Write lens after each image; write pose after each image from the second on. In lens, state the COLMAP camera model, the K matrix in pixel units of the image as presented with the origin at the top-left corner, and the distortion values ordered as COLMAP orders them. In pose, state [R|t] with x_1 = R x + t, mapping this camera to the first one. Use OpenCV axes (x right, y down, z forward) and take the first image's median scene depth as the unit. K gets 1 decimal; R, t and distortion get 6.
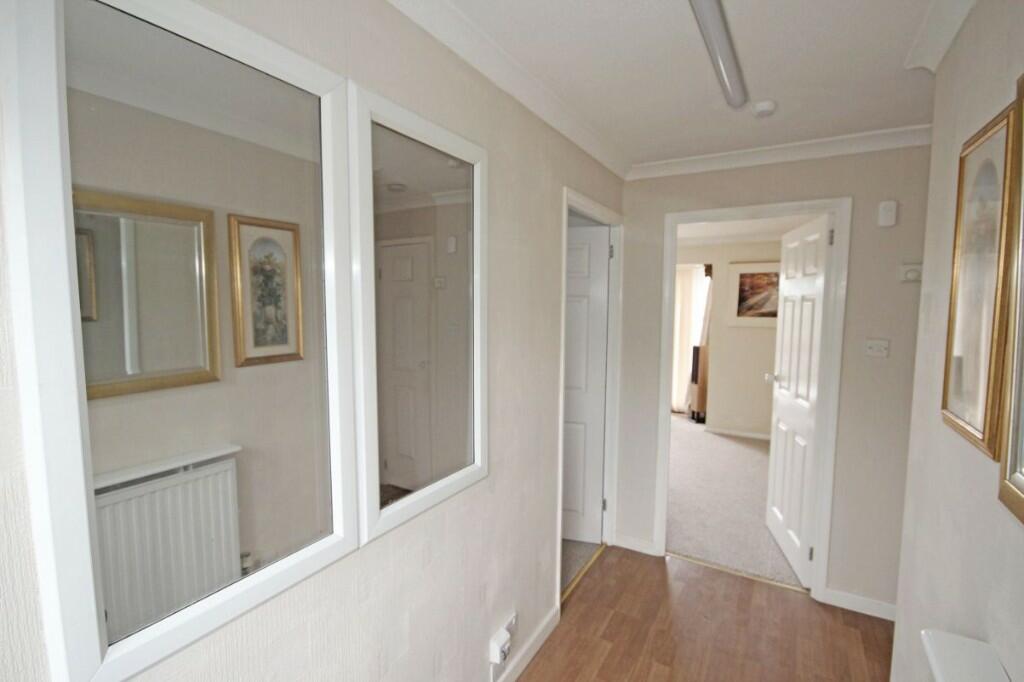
lens RADIAL K [[470.7, 0, 514.2], [0, 470.7, 340.4], [0, 0, 1]] dist [-0.001917, -0.001000]
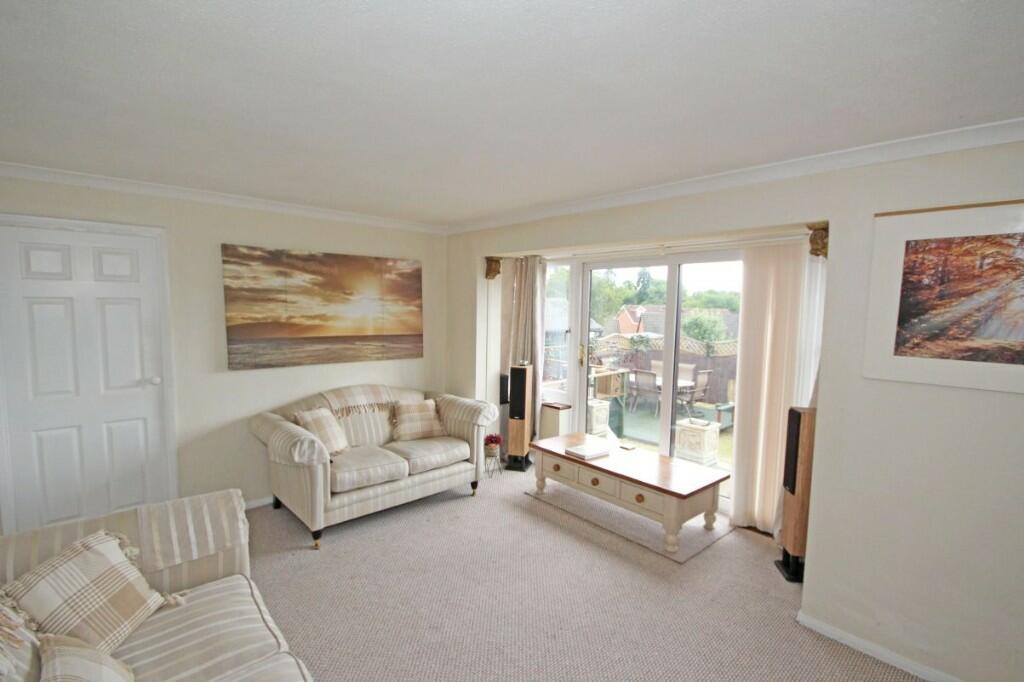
lens RADIAL K [[470.7, 0, 517.6], [0, 470.7, 344.9], [0, 0, 1]] dist [-0.001917, -0.001000]
pose [[0.946998, 0.040089, -0.318730, 0.311355], [-0.040608, 0.999163, 0.005021, -0.049230], [0.318664, 0.008188, 0.947832, 0.551229]]
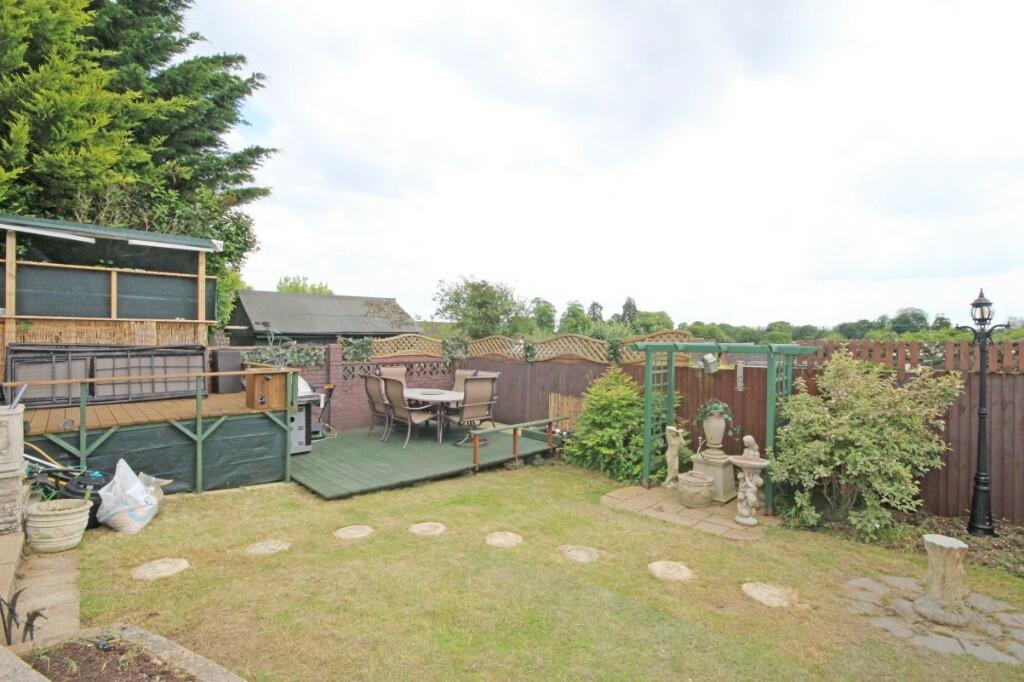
lens RADIAL K [[470.7, 0, 513.5], [0, 470.7, 343.2], [0, 0, 1]] dist [-0.001917, -0.001000]
pose [[0.946405, -0.011413, -0.322780, 0.974005], [-0.014878, 0.996774, -0.078867, 0.055001], [0.322639, 0.079443, 0.943182, 1.502681]]
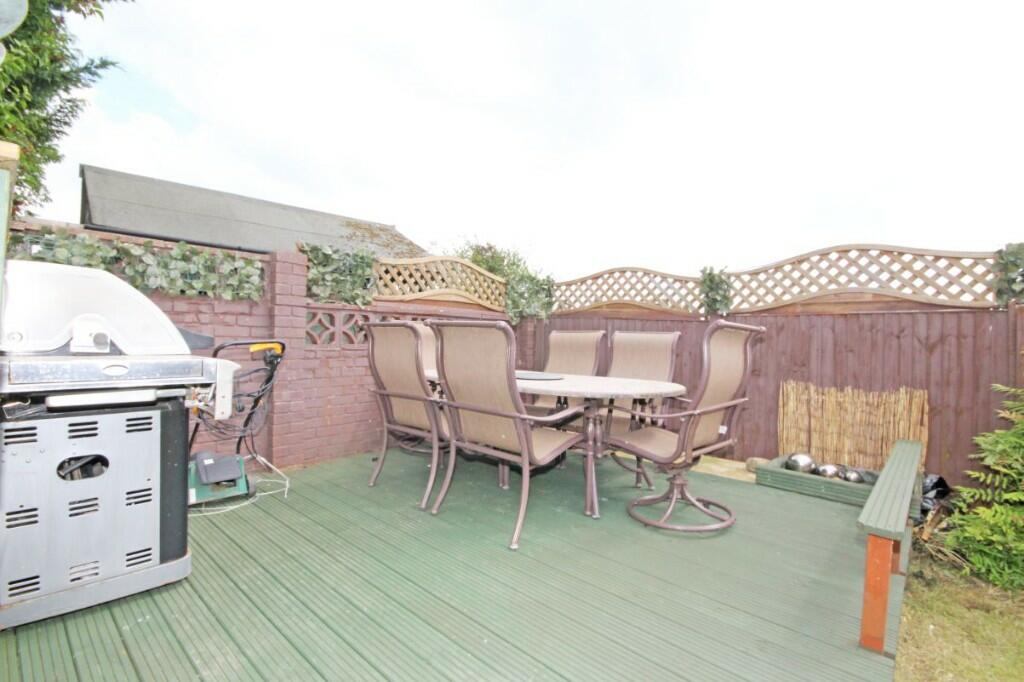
lens RADIAL K [[470.7, 0, 517.1], [0, 470.7, 342.8], [0, 0, 1]] dist [-0.001917, -0.001000]
pose [[0.969893, 0.010618, -0.243298, 0.342889], [-0.029030, 0.996966, -0.072218, 0.102151], [0.241793, 0.077107, 0.967259, 2.280815]]
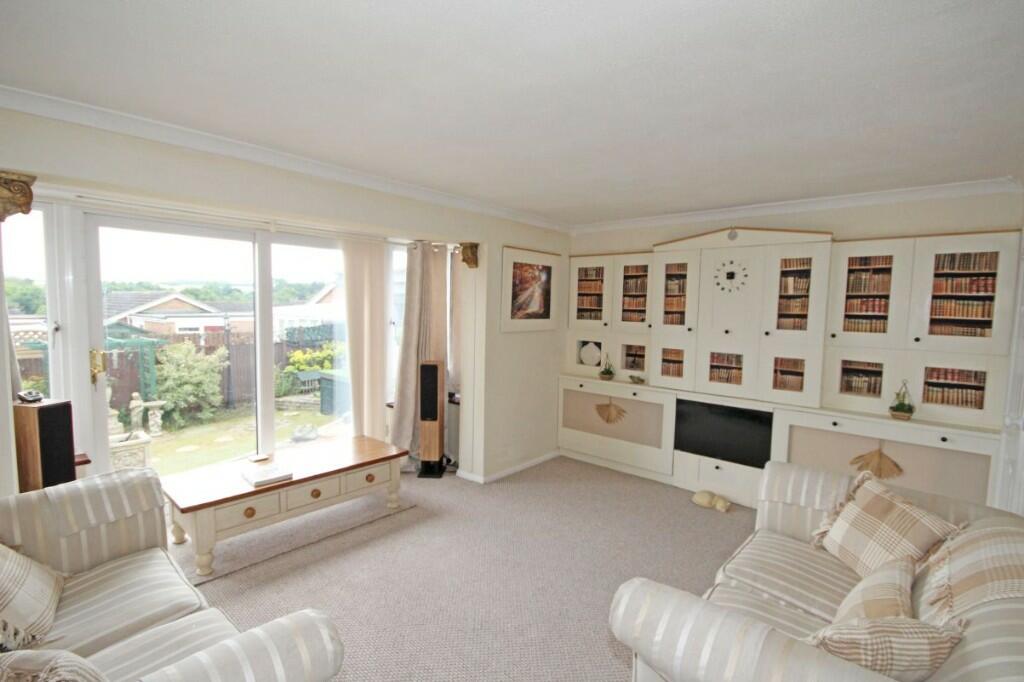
lens RADIAL K [[470.7, 0, 518.9], [0, 470.7, 339.2], [0, 0, 1]] dist [-0.001917, -0.001000]
pose [[0.223020, -0.077889, 0.971697, -0.256951], [0.057721, 0.996109, 0.066598, -0.068789], [-0.973104, 0.041235, 0.226648, 0.826872]]
